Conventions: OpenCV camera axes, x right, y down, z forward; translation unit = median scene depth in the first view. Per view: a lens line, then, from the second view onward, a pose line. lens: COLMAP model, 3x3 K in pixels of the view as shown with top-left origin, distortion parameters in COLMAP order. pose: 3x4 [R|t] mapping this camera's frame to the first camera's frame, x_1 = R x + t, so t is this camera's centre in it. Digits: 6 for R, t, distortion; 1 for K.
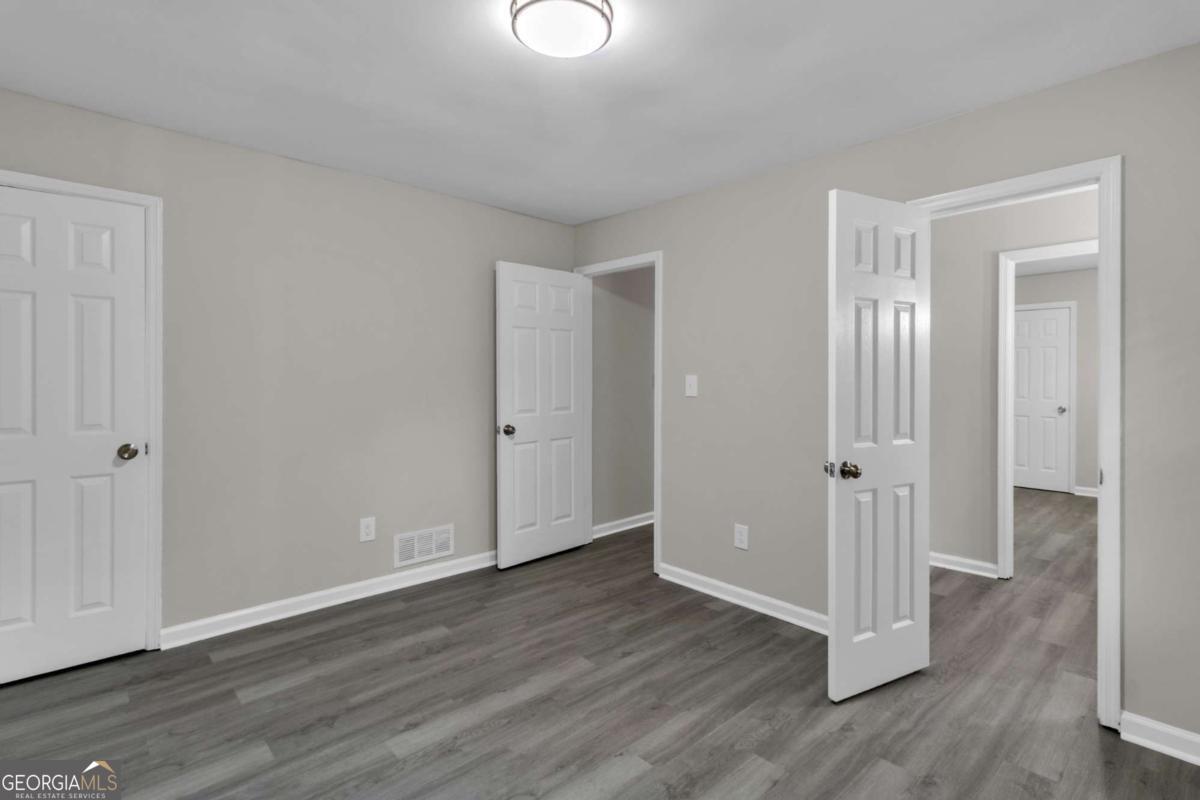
lens RADIAL K [[569.4, 0, 603.9], [0, 569.4, 375.9], [0, 0, 1]] dist [0.001614, 0.000654]
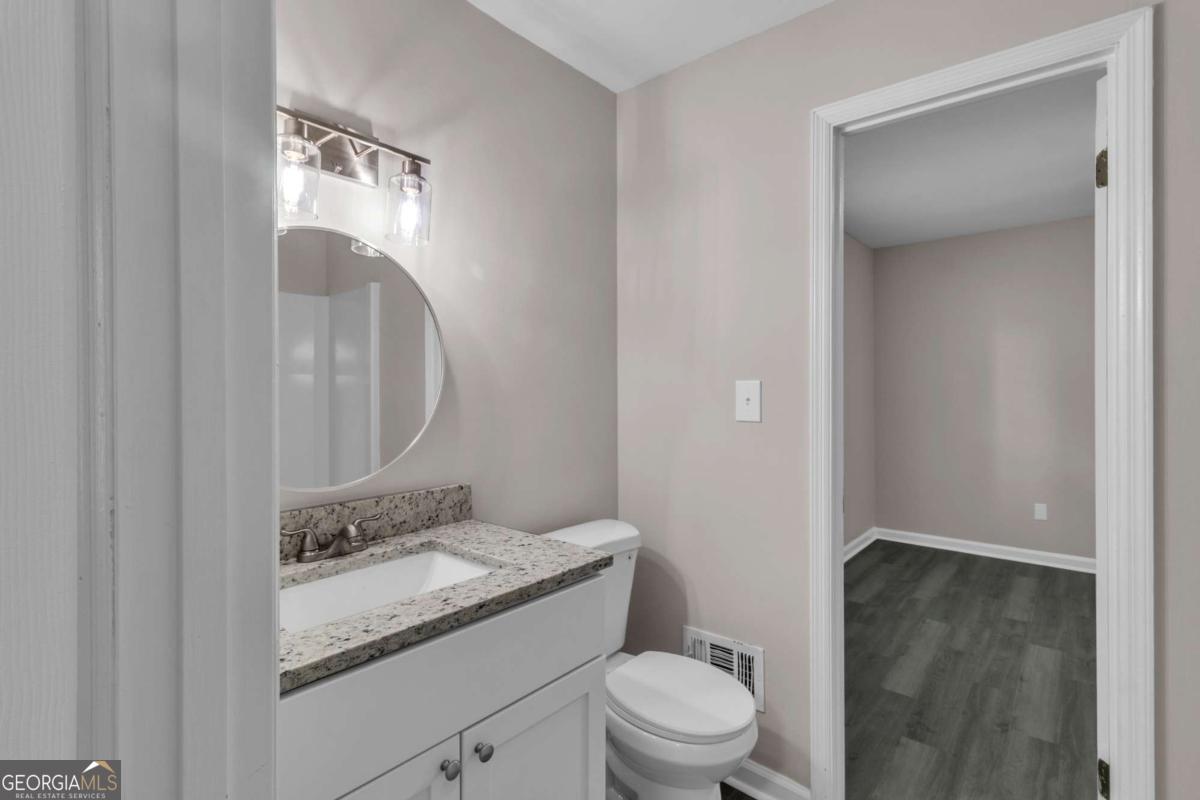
lens RADIAL K [[565.6, 0, 601.9], [0, 565.6, 393.1], [0, 0, 1]] dist [0.002897, 0.001019]
pose [[-0.992820, 0.001879, -0.119602, 1.306094], [0.000541, 0.999937, 0.011213, 0.006875], [0.119615, 0.011068, -0.992759, 1.754190]]
